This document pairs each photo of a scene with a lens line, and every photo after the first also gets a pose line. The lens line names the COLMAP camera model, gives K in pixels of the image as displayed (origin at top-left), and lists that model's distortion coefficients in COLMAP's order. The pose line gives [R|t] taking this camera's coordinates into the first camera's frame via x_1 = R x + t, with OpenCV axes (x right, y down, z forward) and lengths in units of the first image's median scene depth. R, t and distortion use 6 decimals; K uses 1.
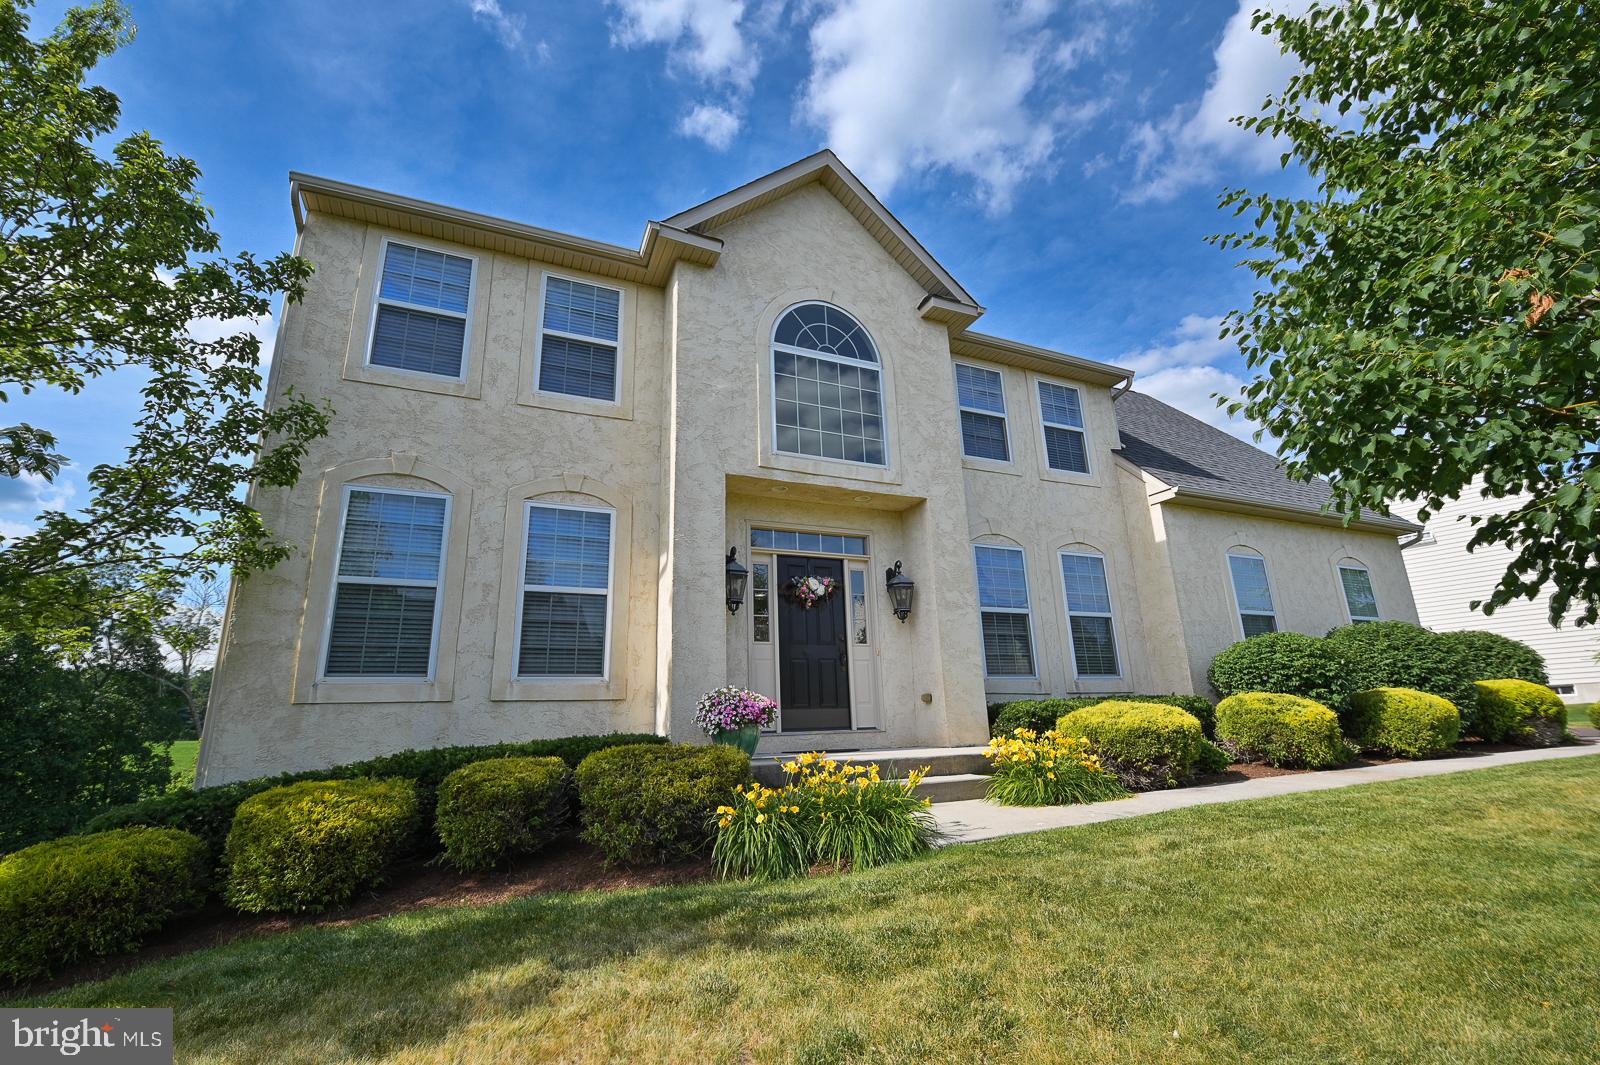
lens RADIAL K [[708.8, 0, 792.8], [0, 708.8, 536.0], [0, 0, 1]] dist [-0.007804, -0.000123]
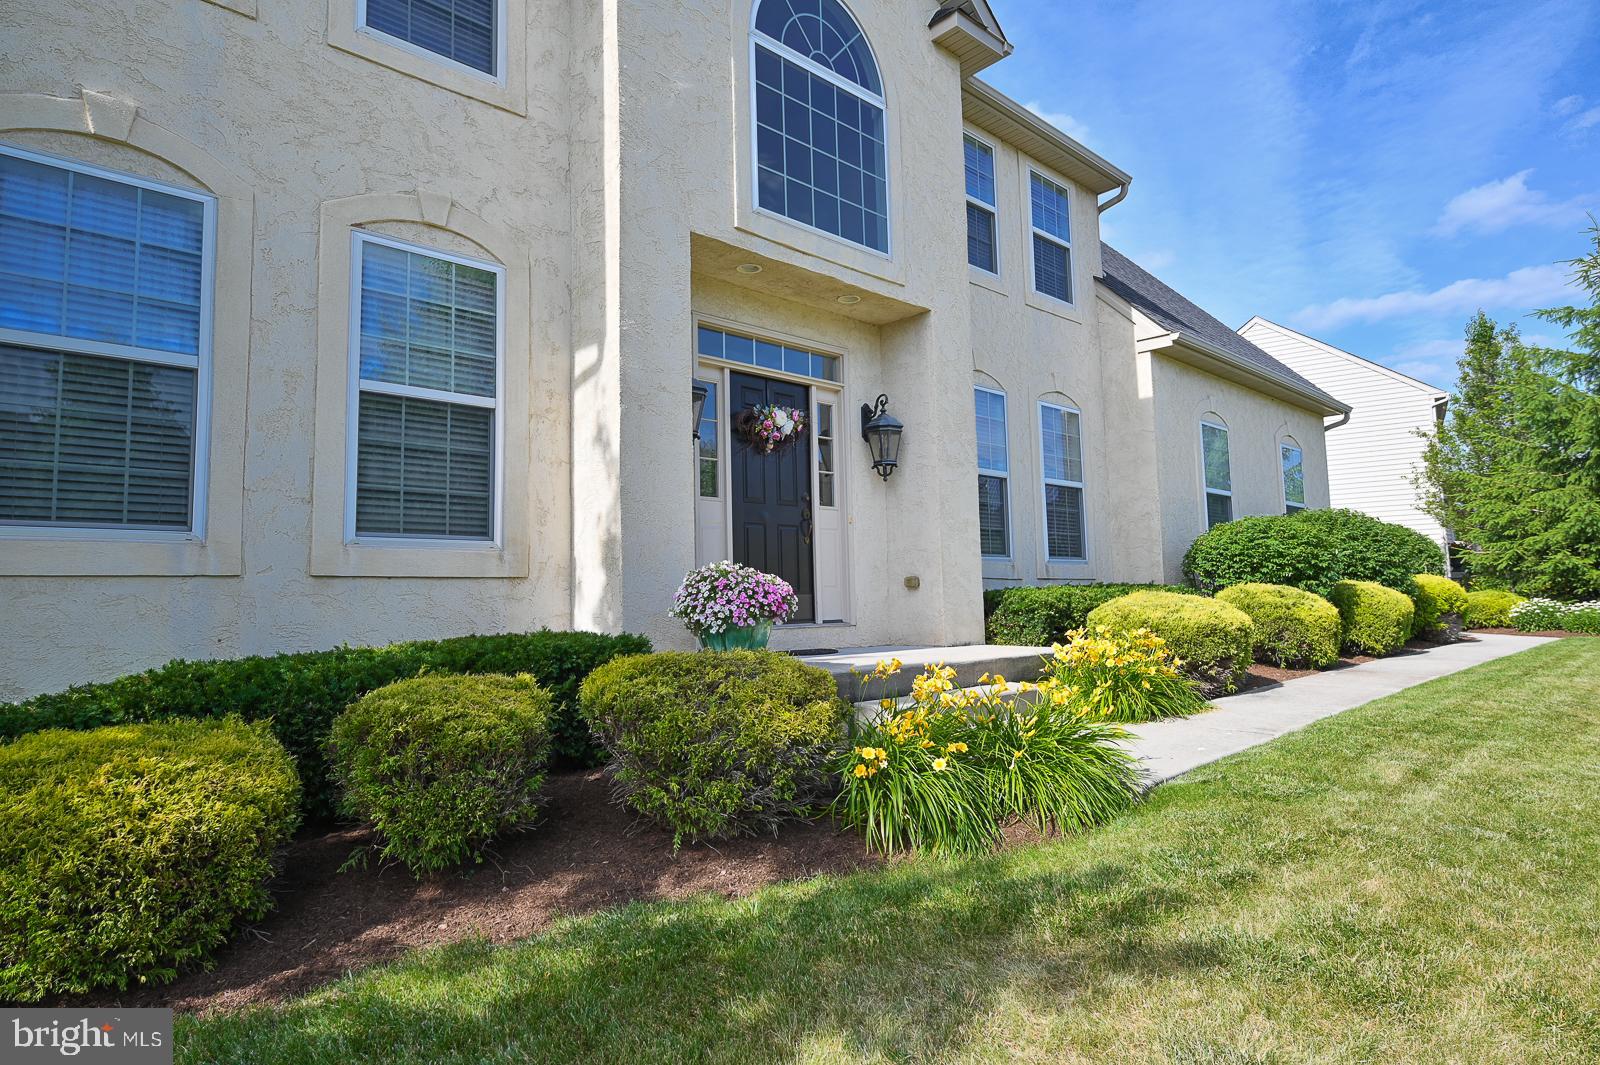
lens RADIAL K [[904.8, 0, 800.0], [0, 904.8, 532.5], [0, 0, 1]] dist [-0.005433, -0.001163]
pose [[0.945620, 0.035852, 0.323293, -0.240367], [-0.092457, 0.982536, 0.161474, 0.034800], [-0.311858, -0.182584, 0.932420, 0.160477]]
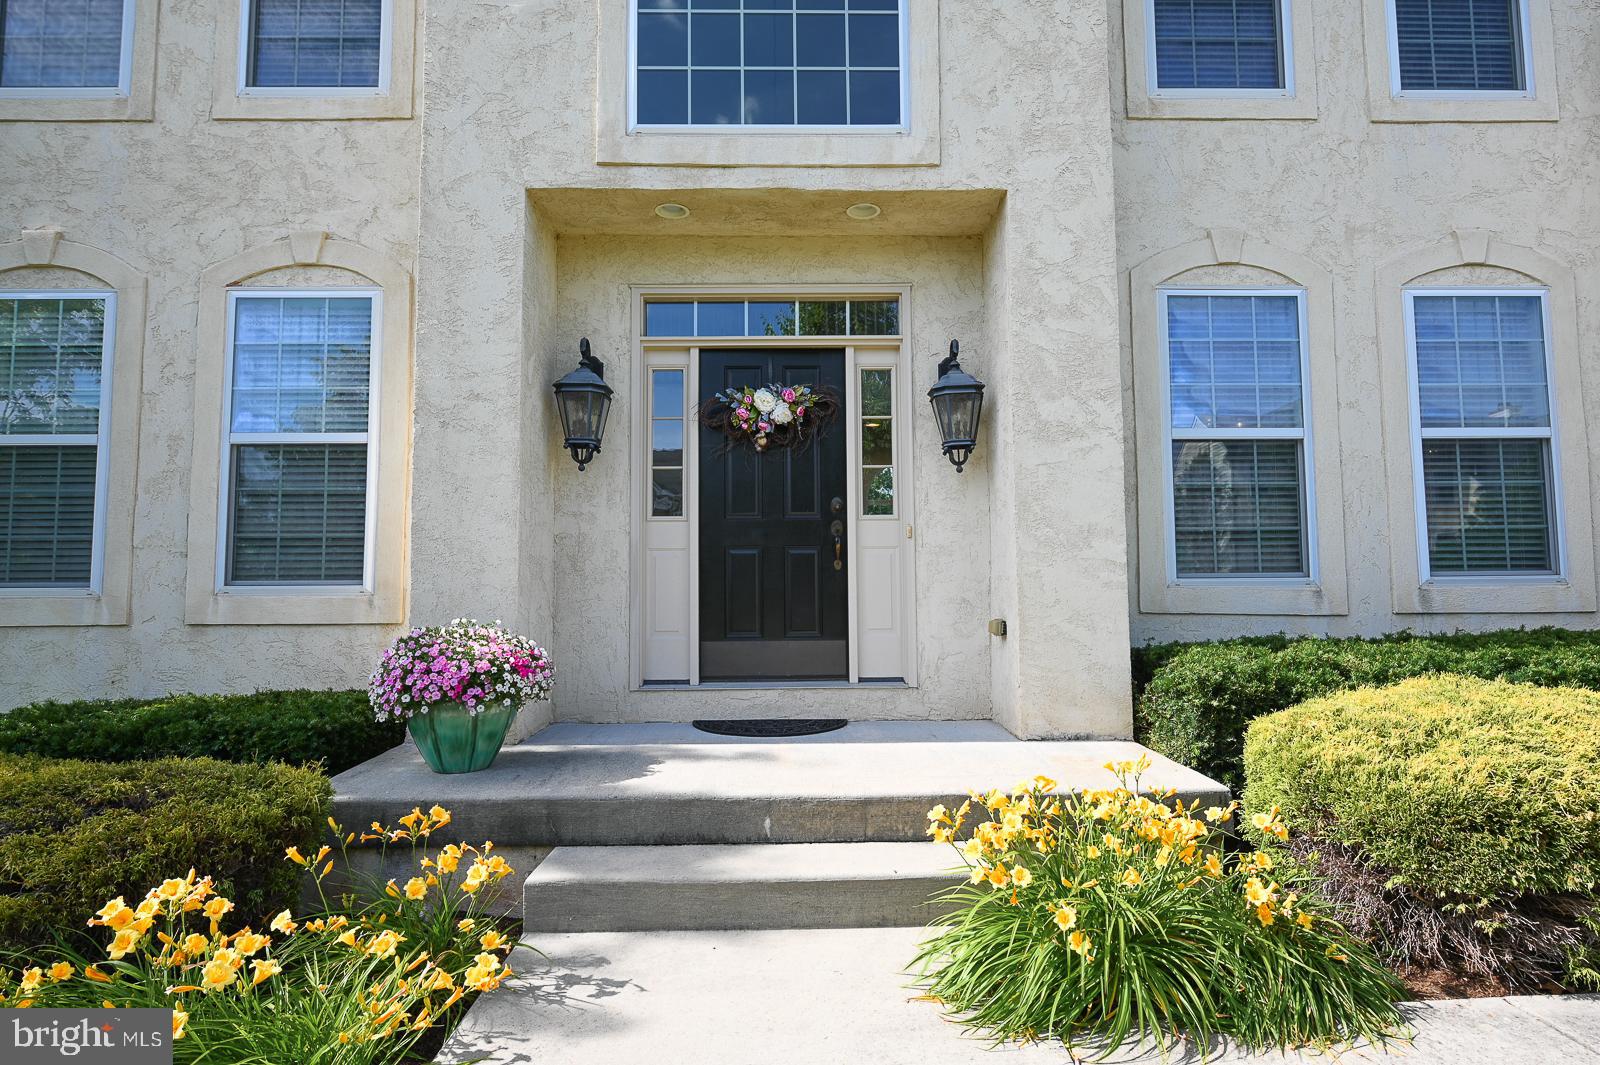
lens RADIAL K [[827.7, 0, 796.5], [0, 827.7, 535.2], [0, 0, 1]] dist [-0.006438, -0.001176]
pose [[0.920585, 0.000703, -0.390541, 0.290241], [0.082375, 0.977151, 0.195933, 0.048997], [0.381755, -0.212544, 0.899493, 0.474890]]
